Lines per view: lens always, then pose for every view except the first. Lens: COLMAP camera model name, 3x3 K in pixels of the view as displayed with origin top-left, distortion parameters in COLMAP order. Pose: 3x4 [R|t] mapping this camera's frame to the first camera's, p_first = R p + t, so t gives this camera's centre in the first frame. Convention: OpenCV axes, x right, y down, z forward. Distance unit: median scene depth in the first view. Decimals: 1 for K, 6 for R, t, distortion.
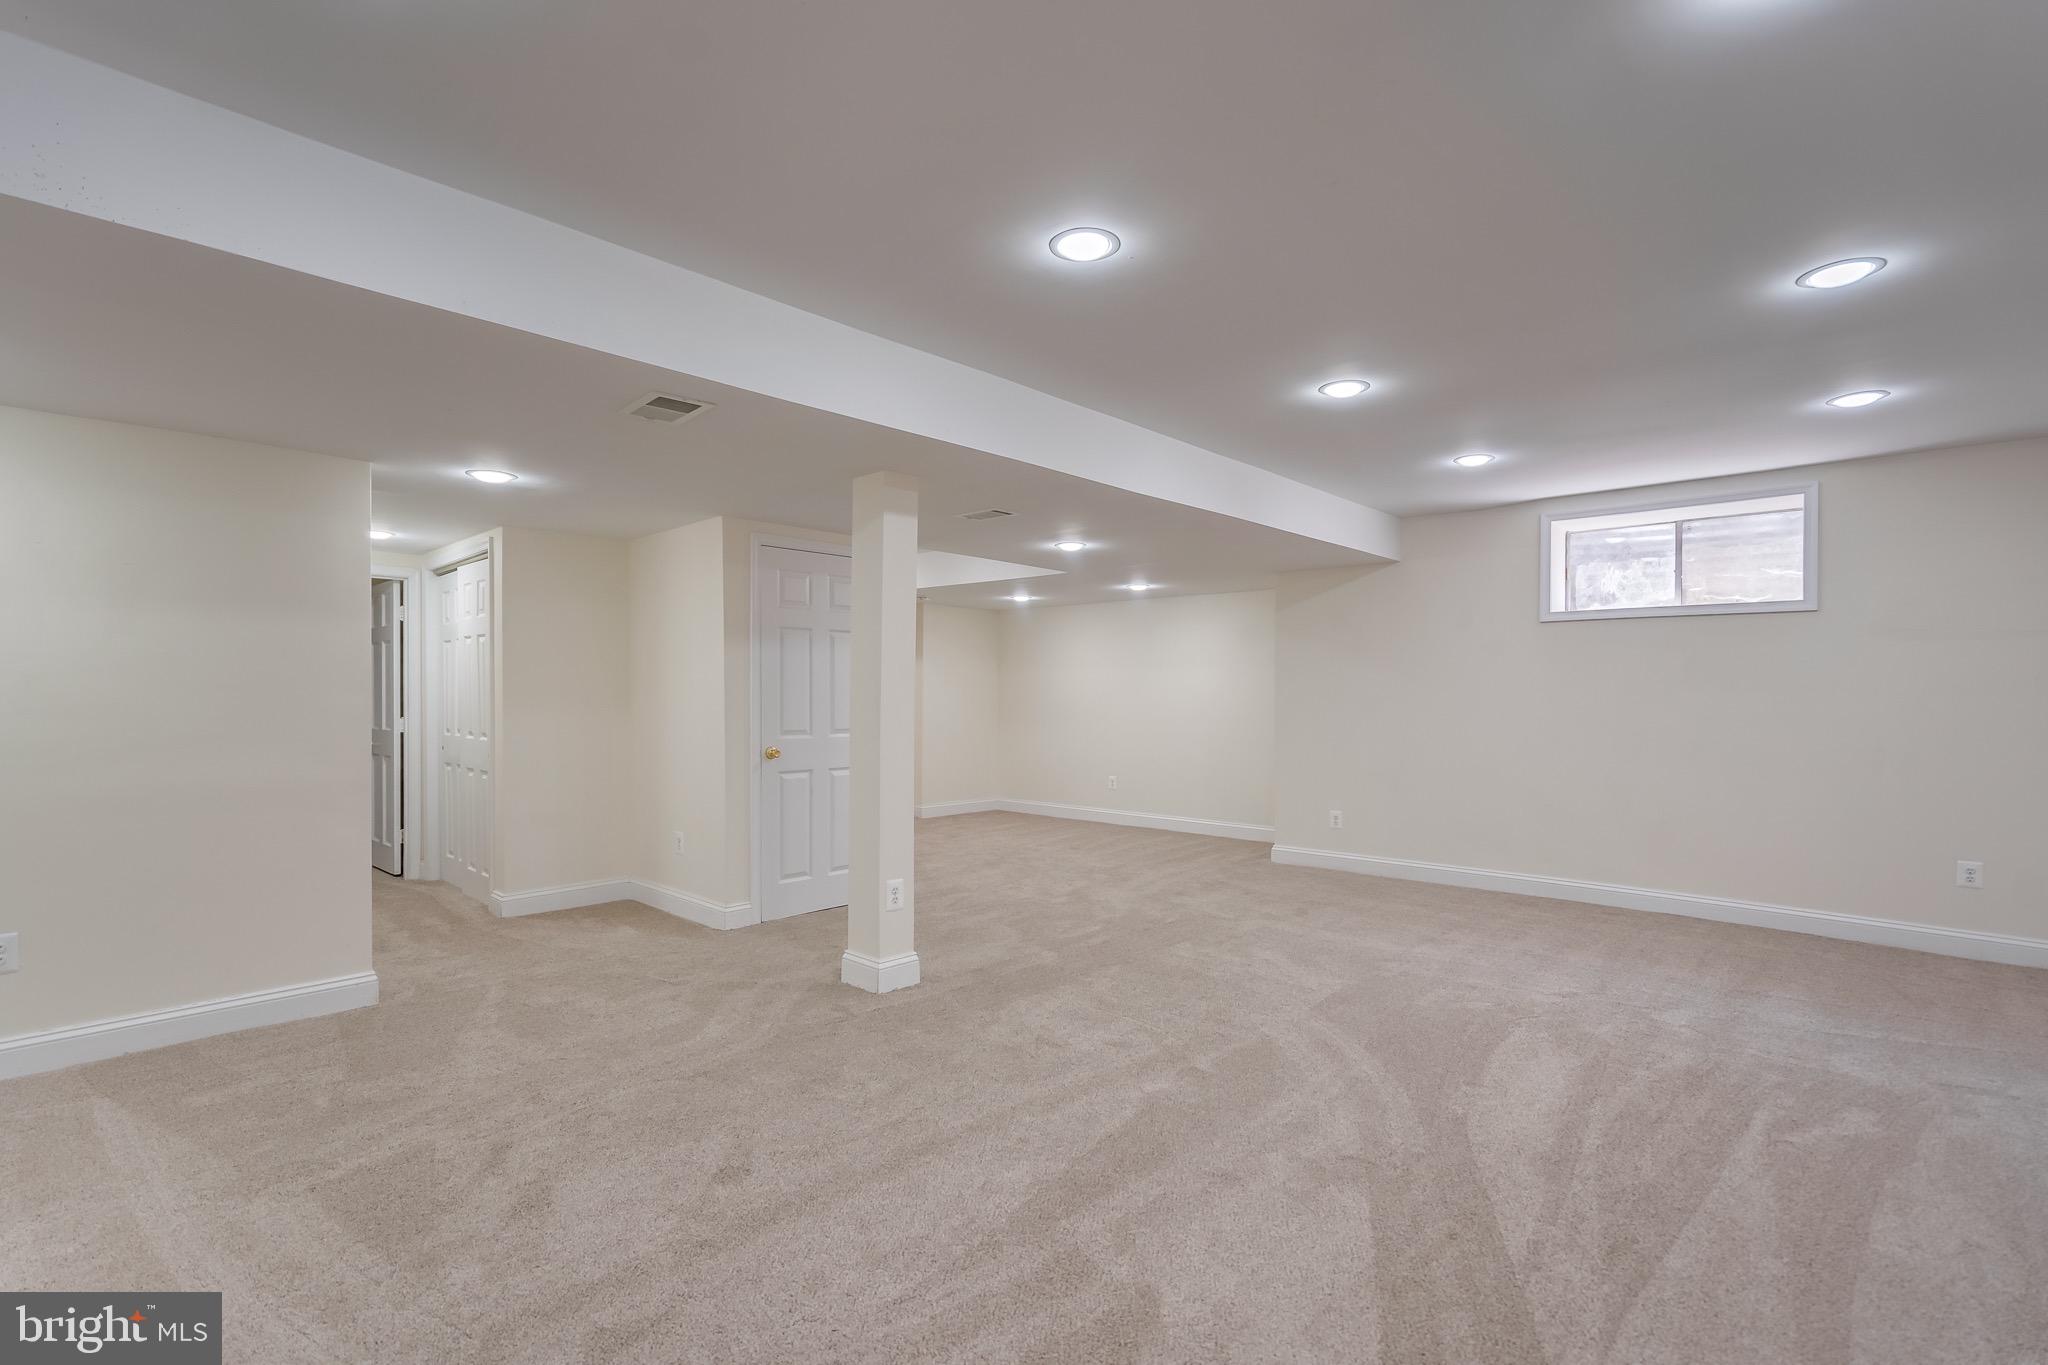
lens RADIAL K [[930.0, 0, 1017.1], [0, 930.0, 678.4], [0, 0, 1]] dist [0.000298, 0.000054]
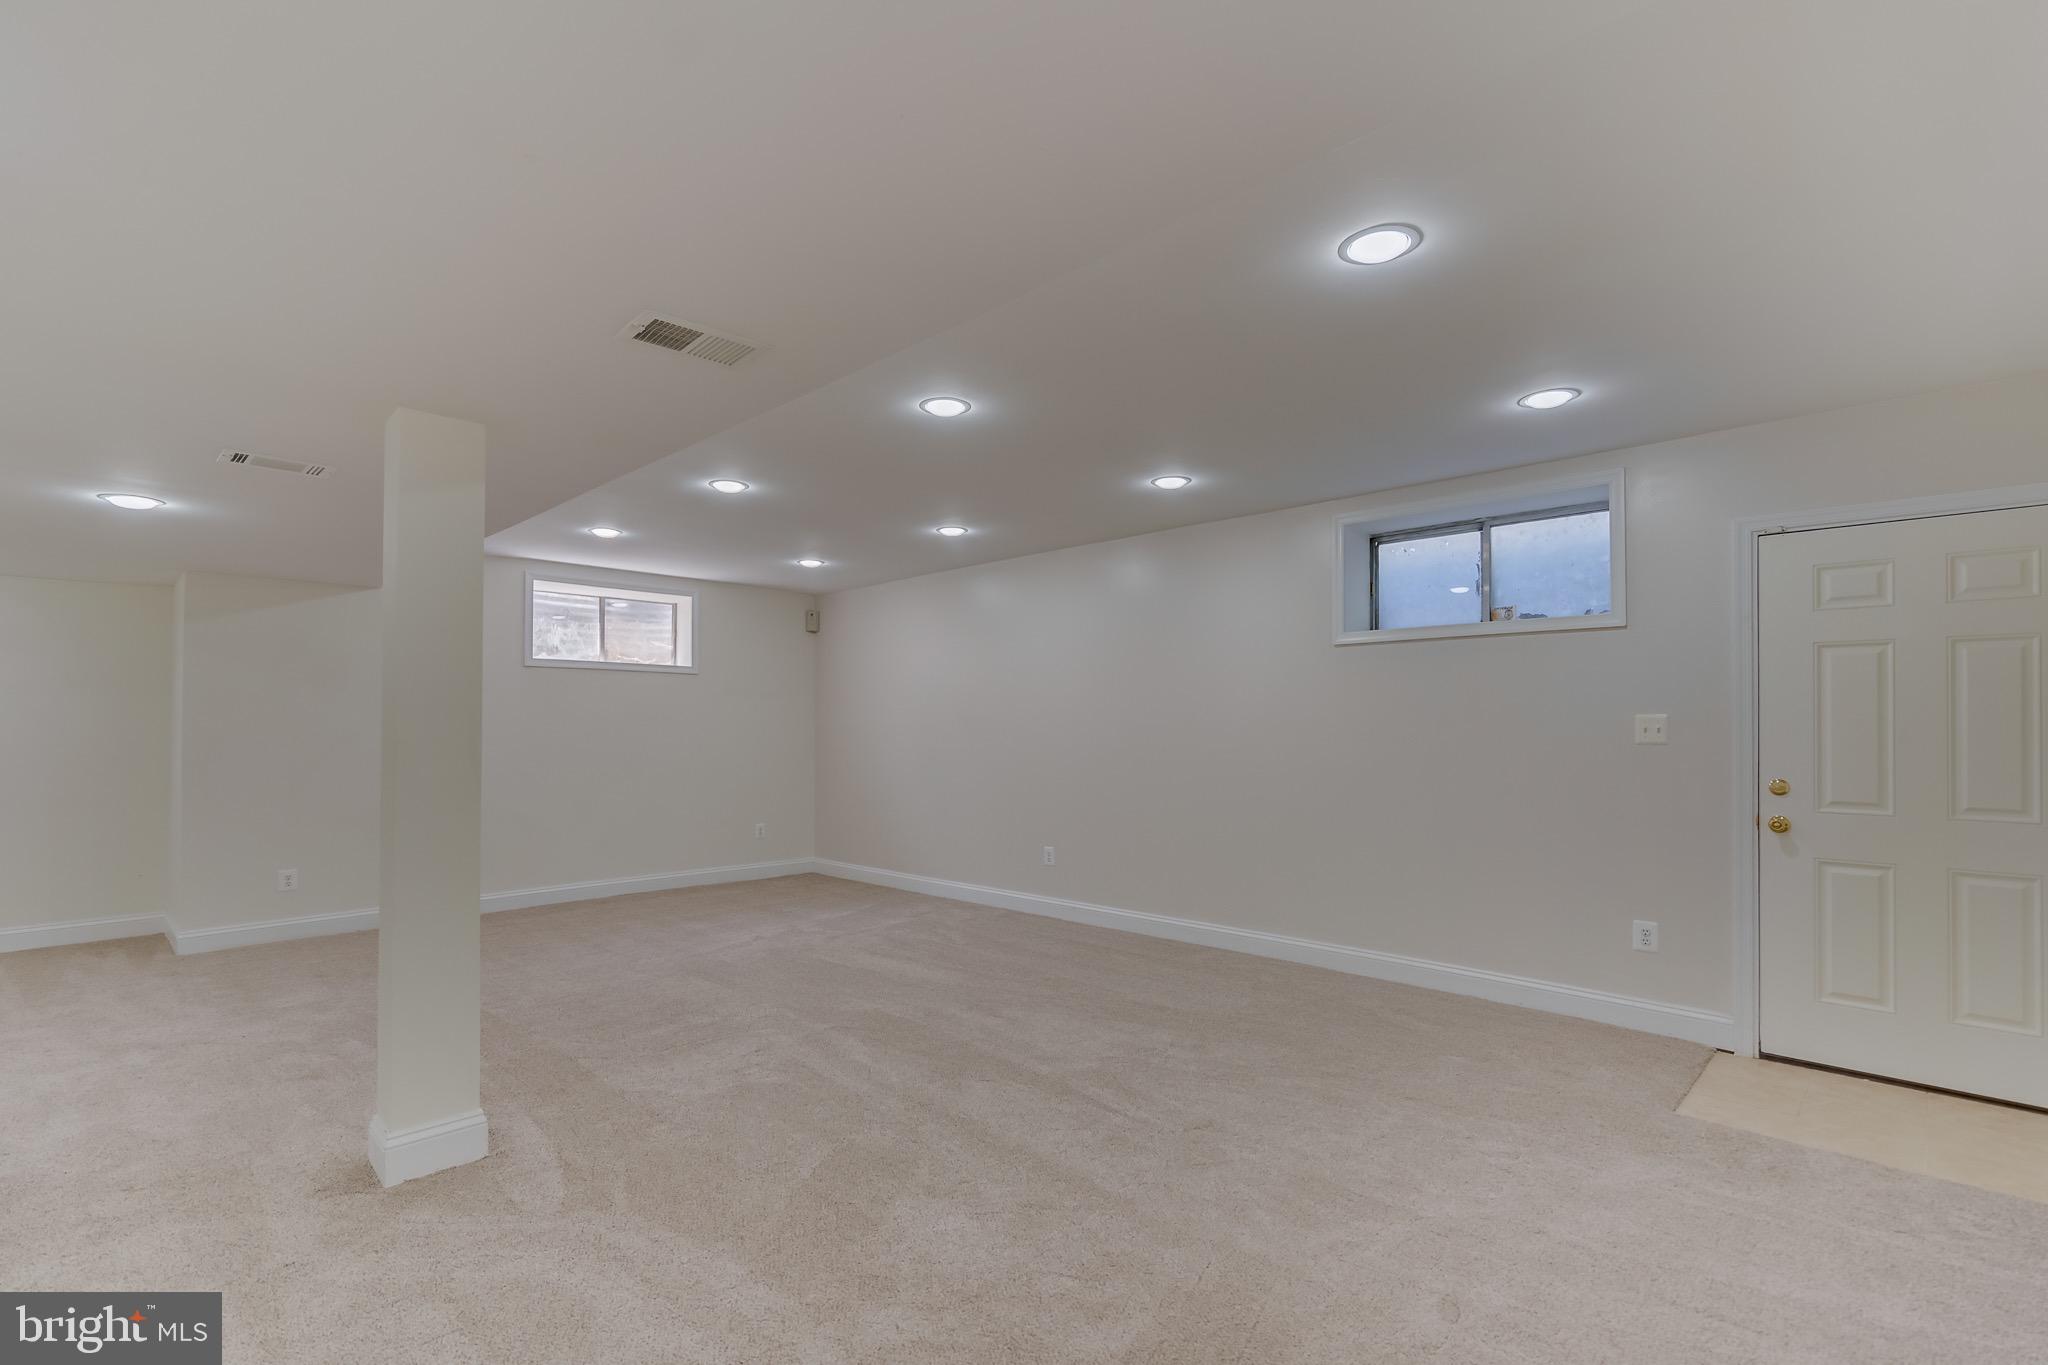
lens RADIAL K [[930.0, 0, 1011.5], [0, 930.0, 722.3], [0, 0, 1]] dist [0.000298, 0.000054]
pose [[0.015754, 0.000597, 0.999876, -0.585266], [-0.016072, 0.999871, -0.000343, -0.001424], [-0.999747, -0.016065, 0.015762, 0.402002]]
